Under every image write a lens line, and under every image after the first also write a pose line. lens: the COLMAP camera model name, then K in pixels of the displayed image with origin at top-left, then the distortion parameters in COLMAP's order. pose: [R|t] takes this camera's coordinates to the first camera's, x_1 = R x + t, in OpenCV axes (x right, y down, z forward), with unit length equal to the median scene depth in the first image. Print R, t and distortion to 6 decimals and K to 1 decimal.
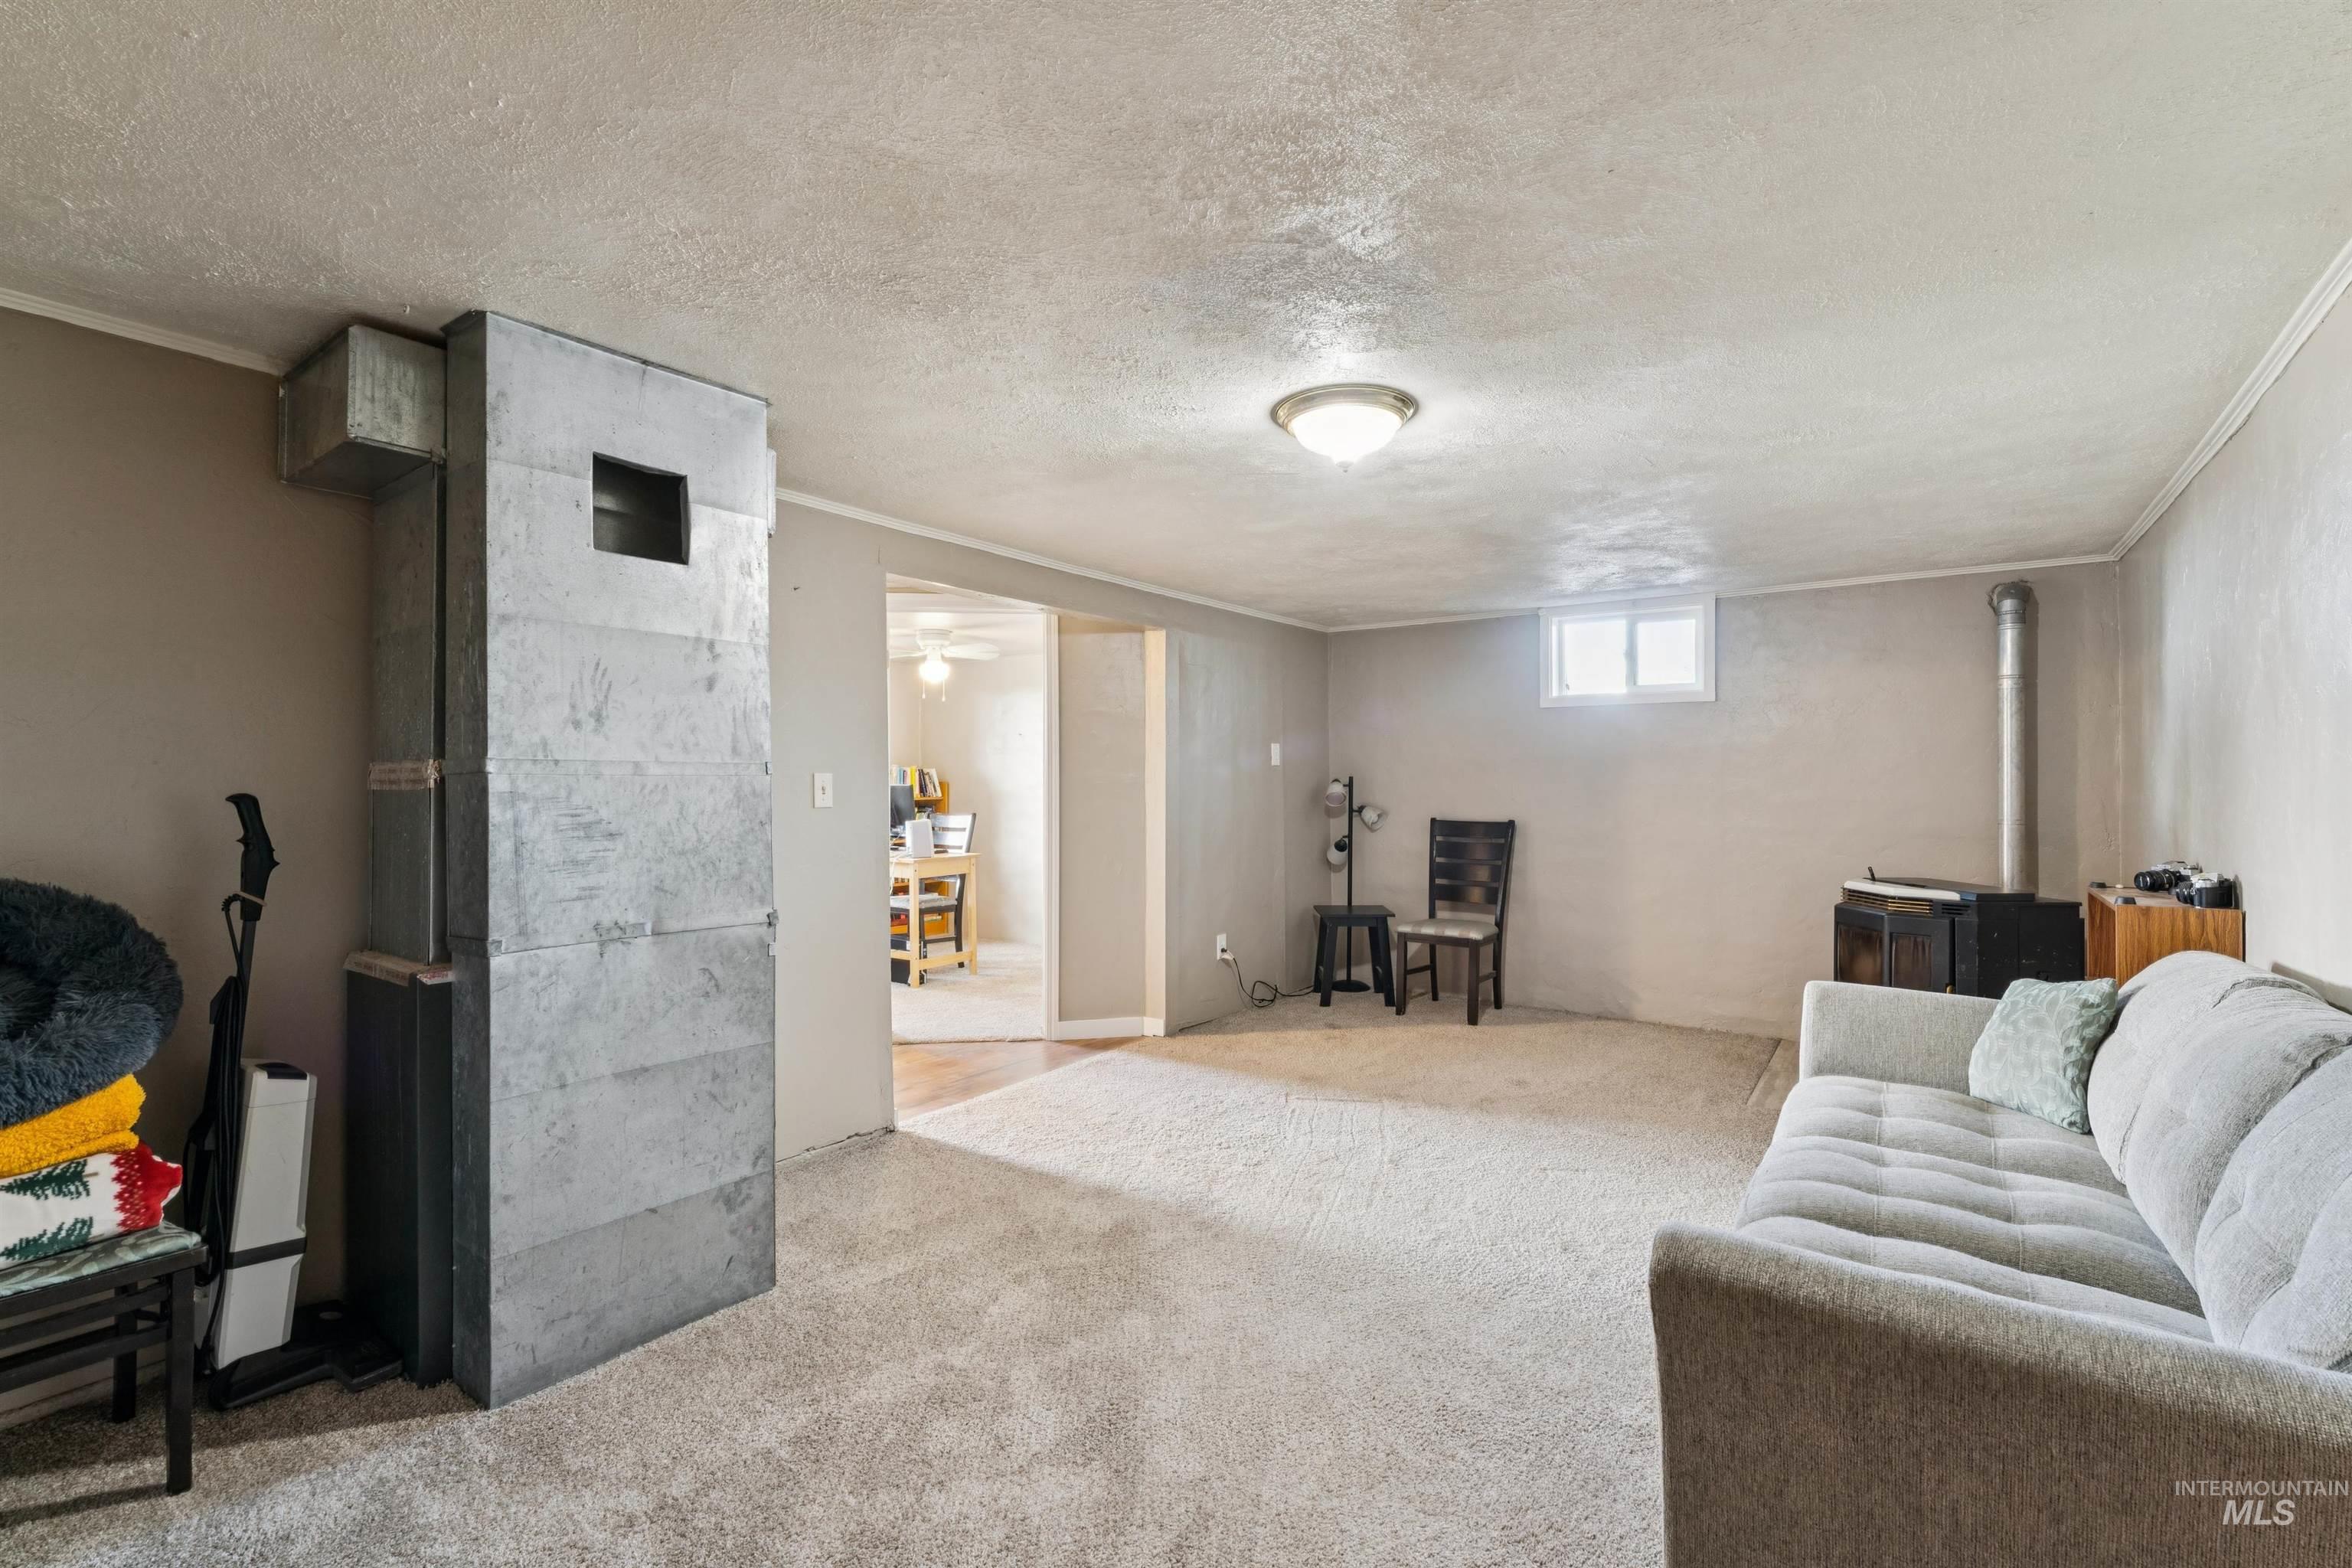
lens RADIAL K [[1069.6, 0, 1174.0], [0, 1069.6, 781.2], [0, 0, 1]] dist [-0.000206, -0.000001]
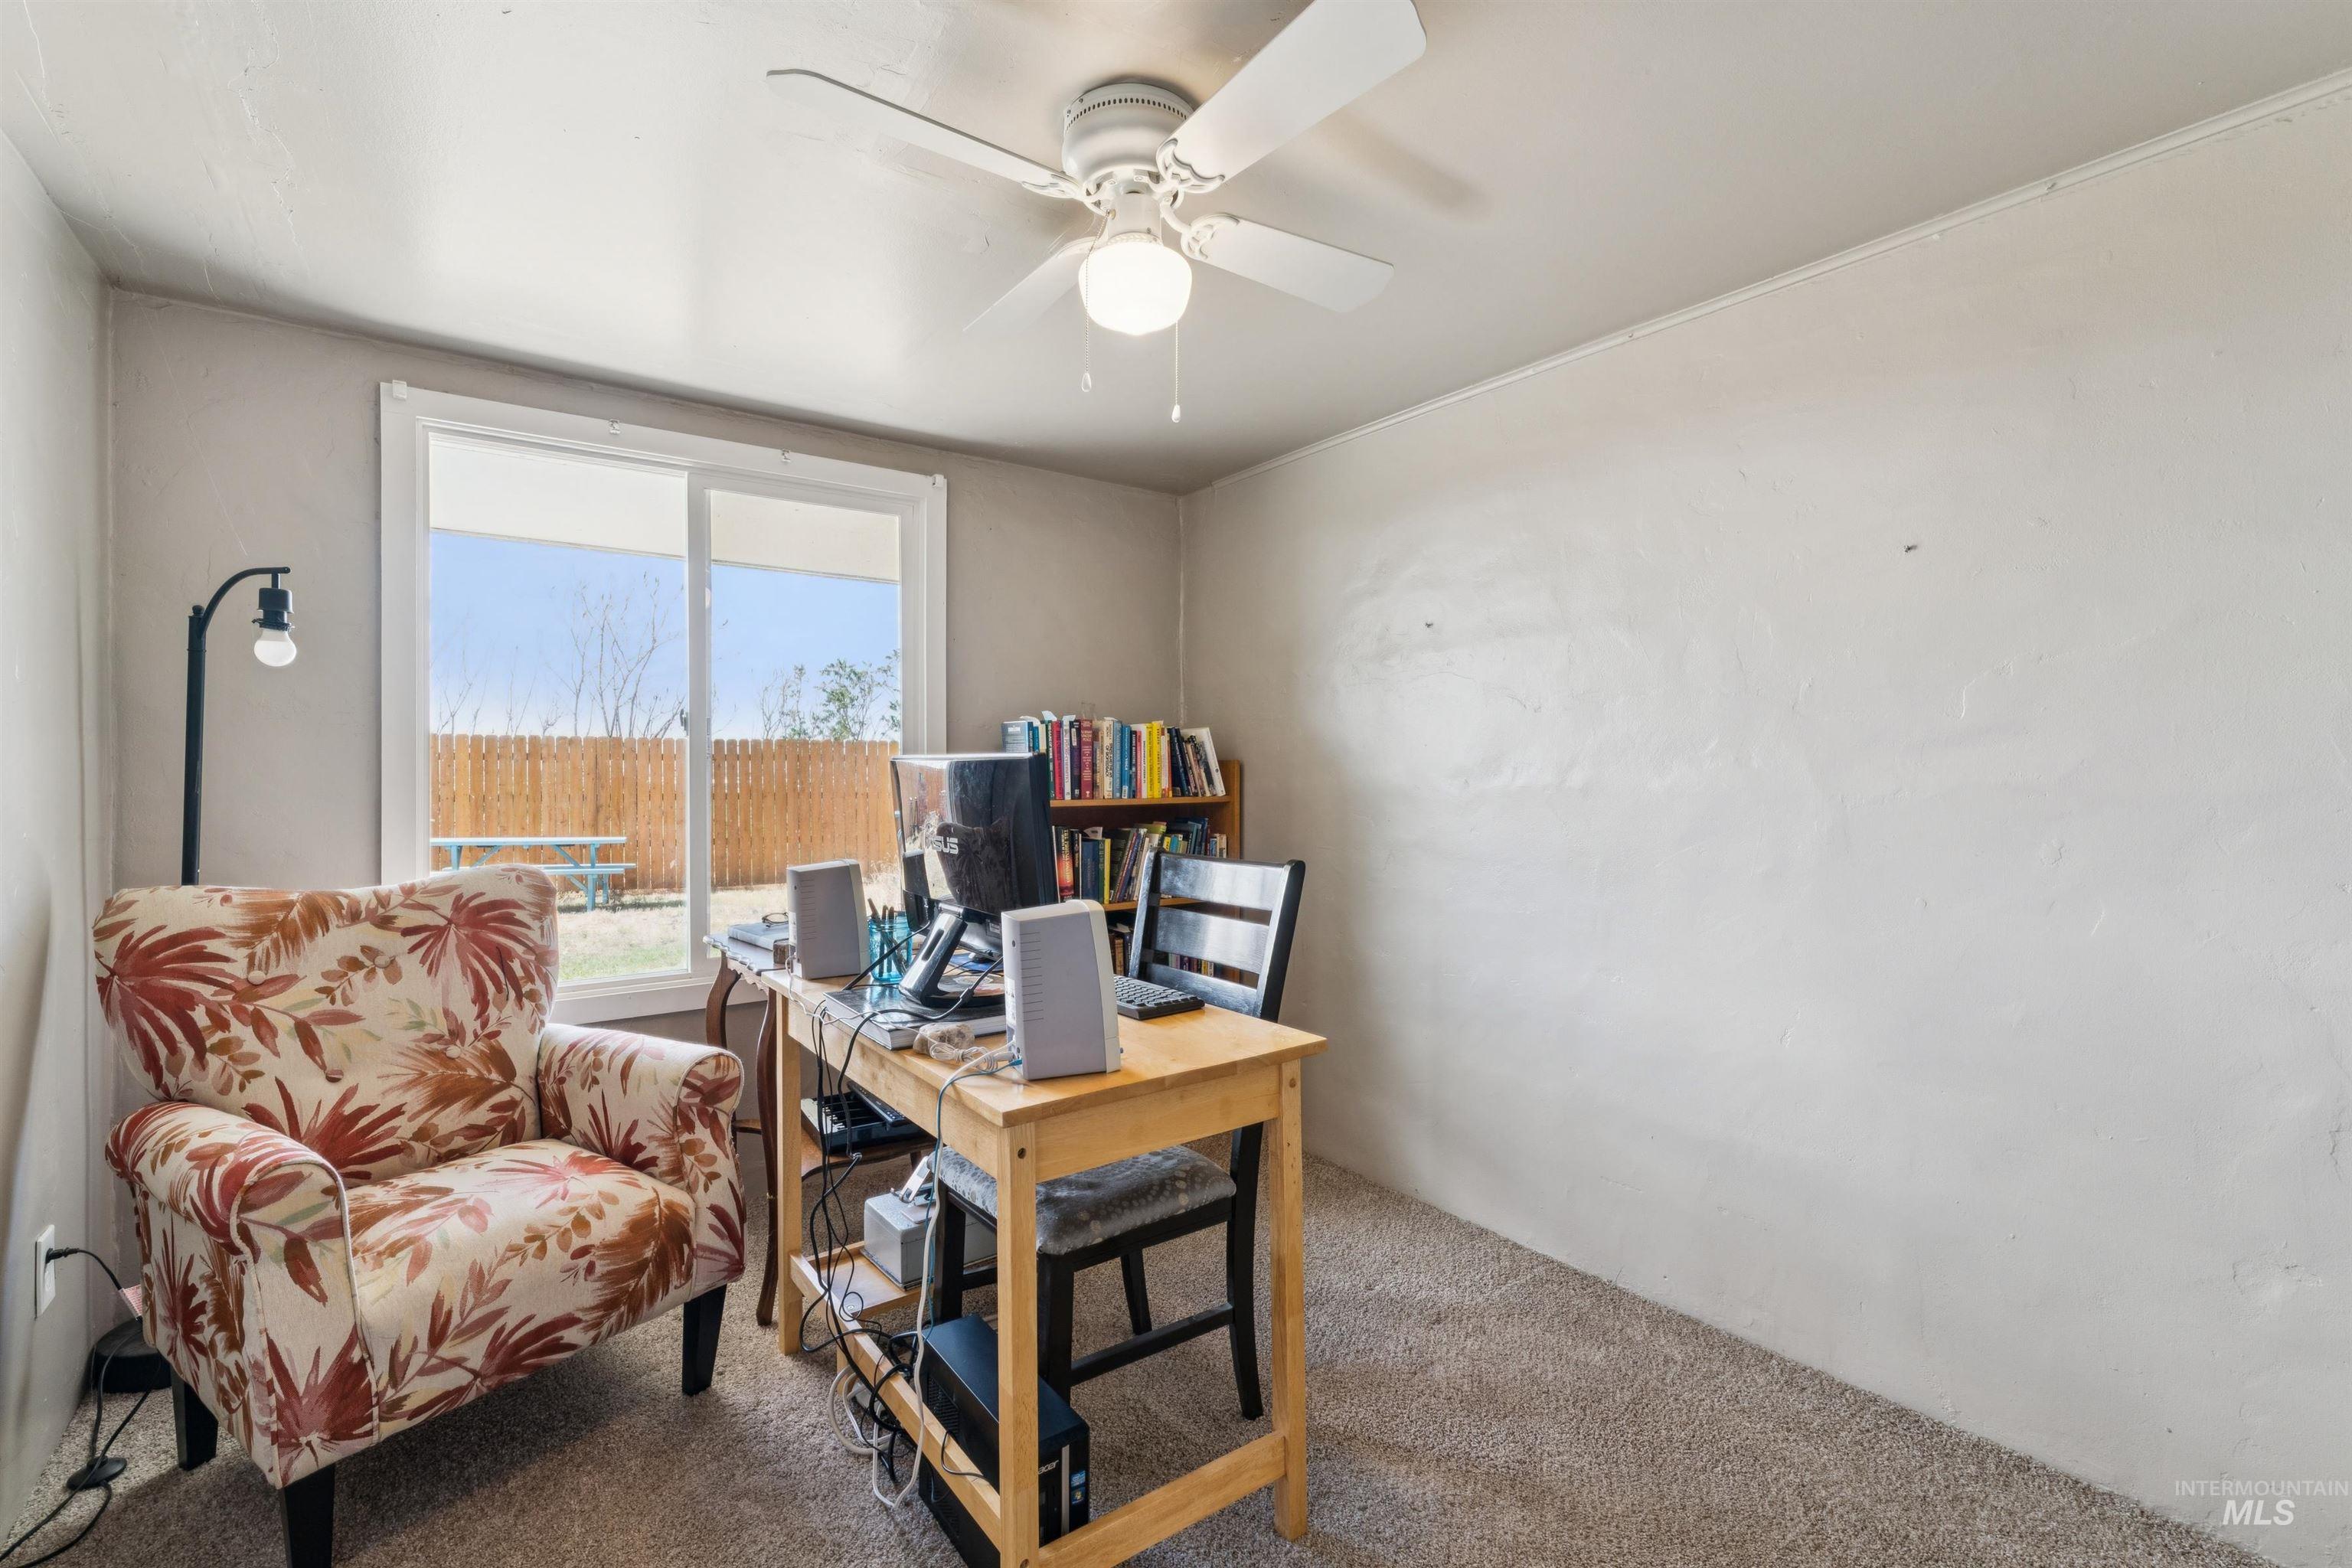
lens RADIAL K [[1023.3, 0, 1170.5], [0, 1023.3, 781.3], [0, 0, 1]] dist [0.002362, -0.000198]
pose [[0.949162, 0.001648, -0.314785, -0.116126], [-0.000084, 0.999988, 0.004983, 0.007224], [0.314789, -0.004703, 0.949150, 0.638262]]
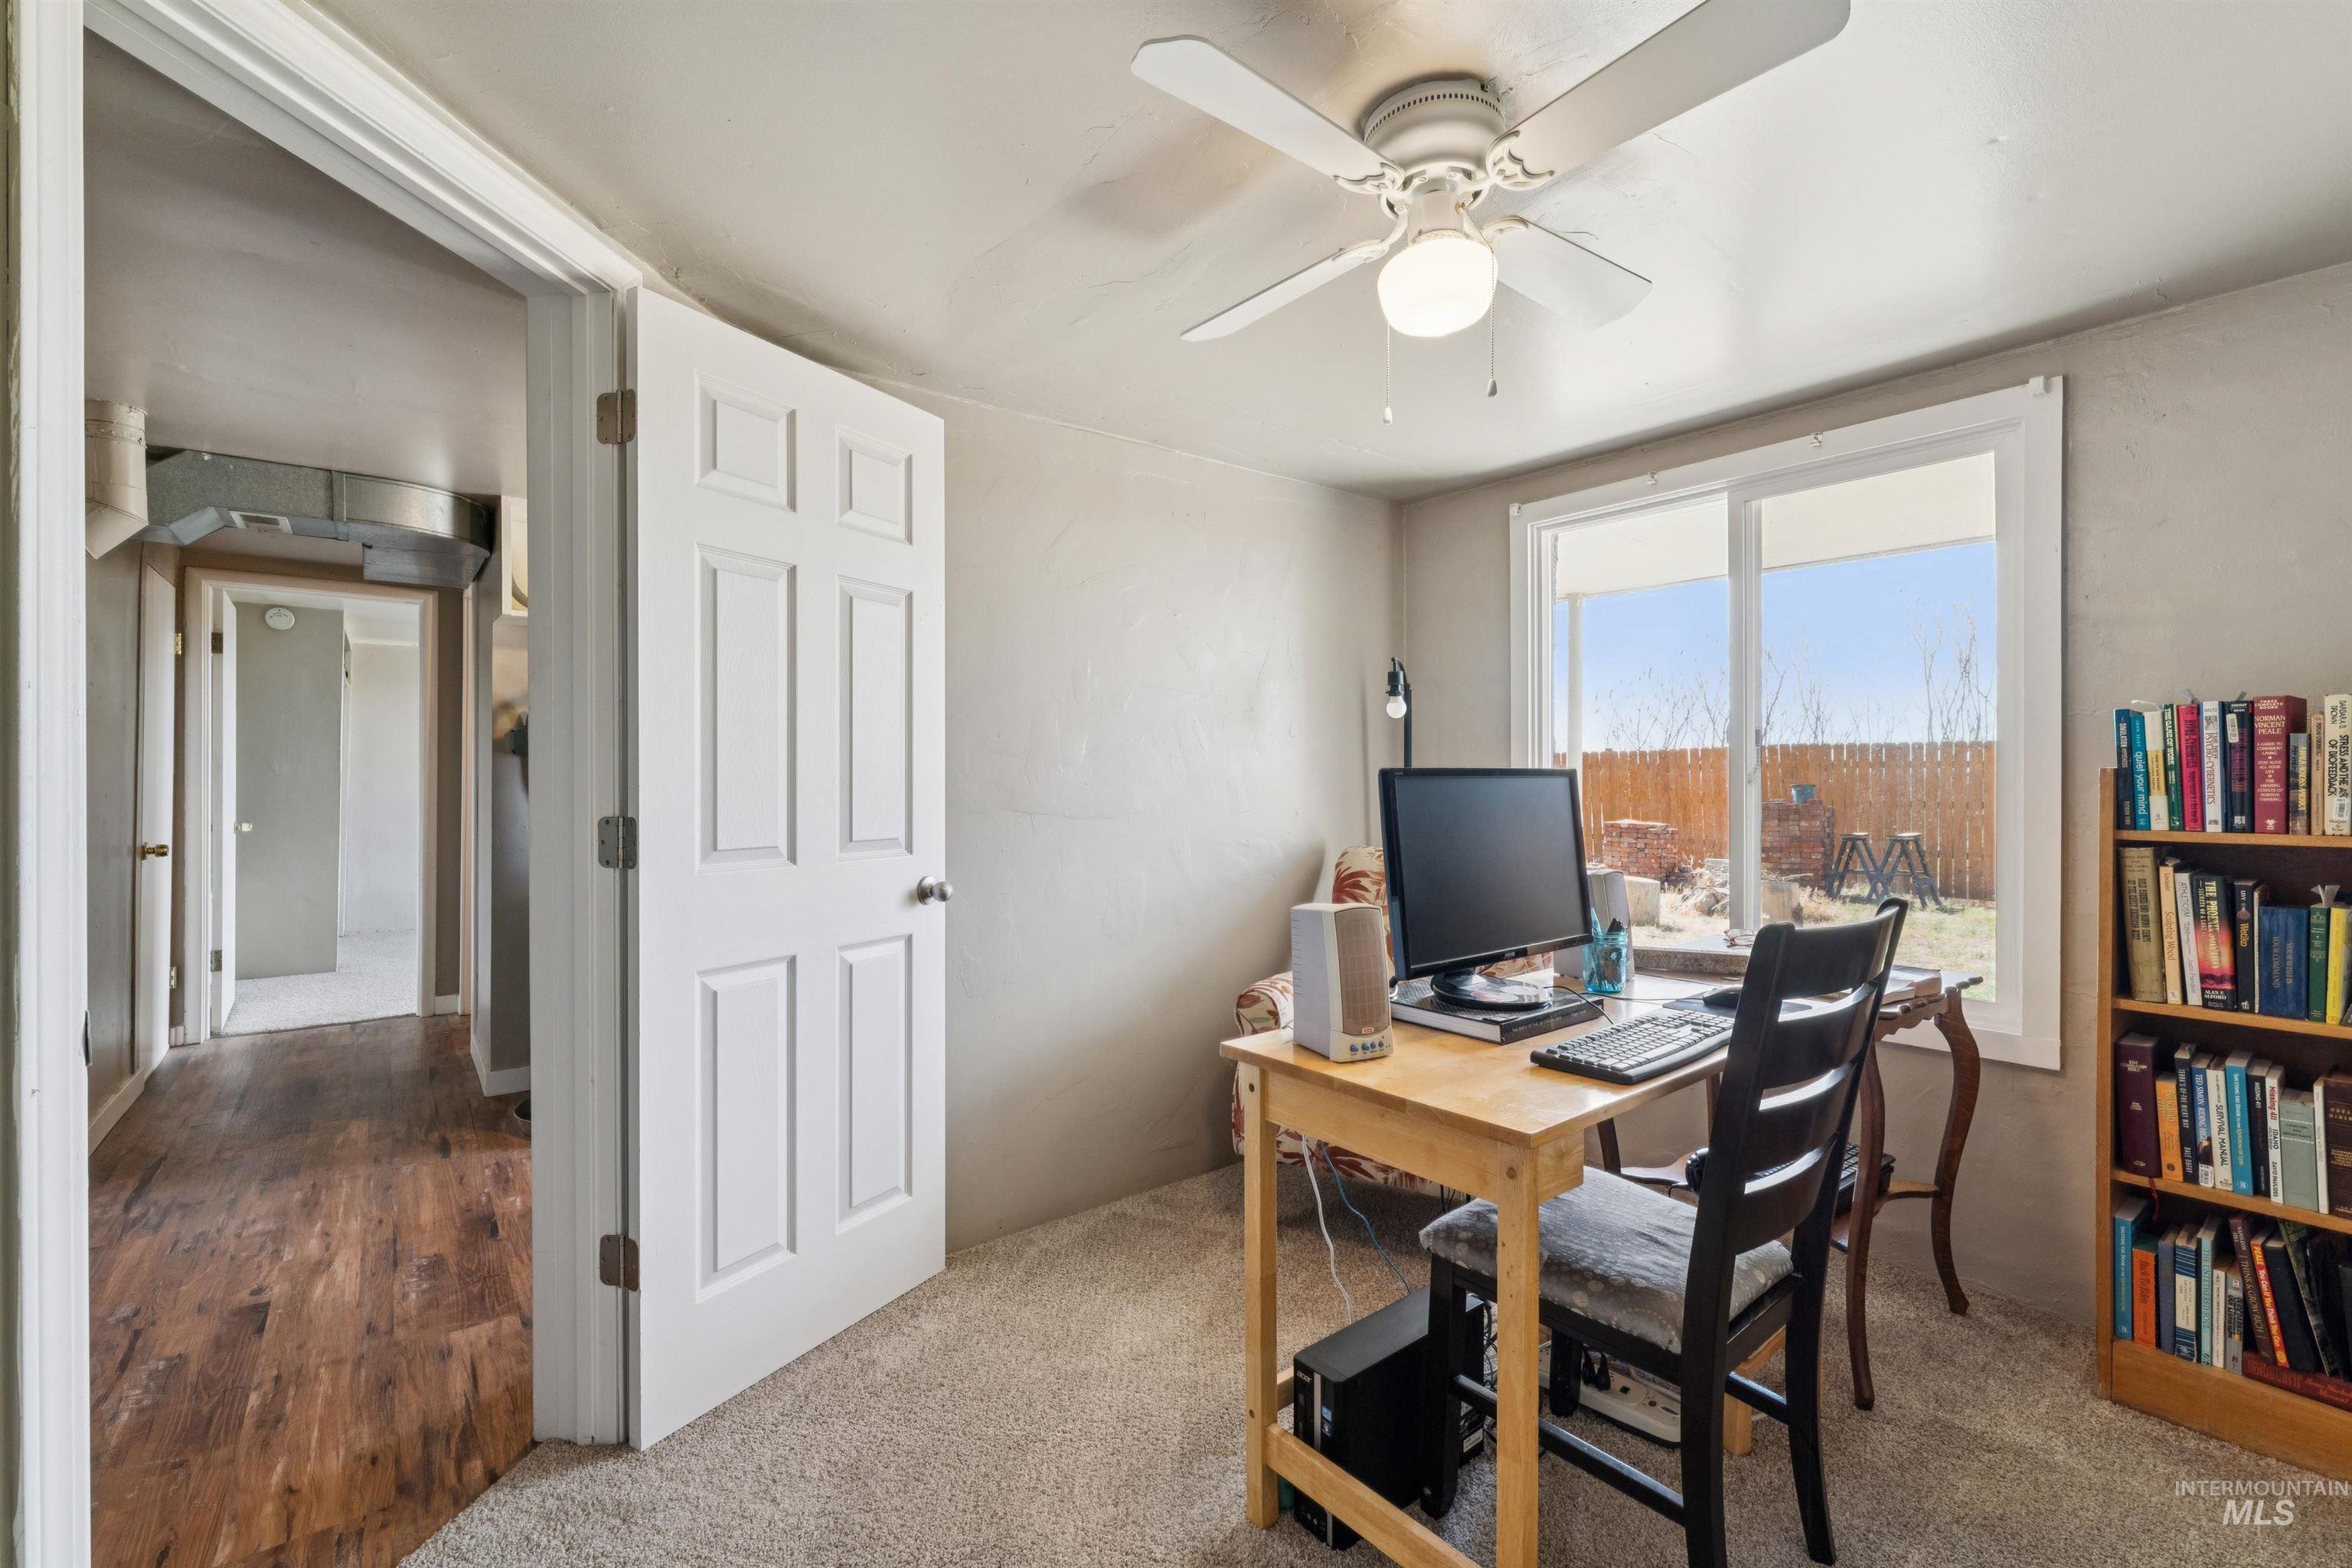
lens RADIAL K [[1023.3, 0, 1176.4], [0, 1023.3, 771.7], [0, 0, 1]] dist [0.002362, -0.000198]
pose [[-0.264145, -0.002894, -0.964479, -0.046057], [-0.001604, 0.999995, -0.002561, 0.005112], [0.964482, 0.000870, -0.264149, 0.737730]]
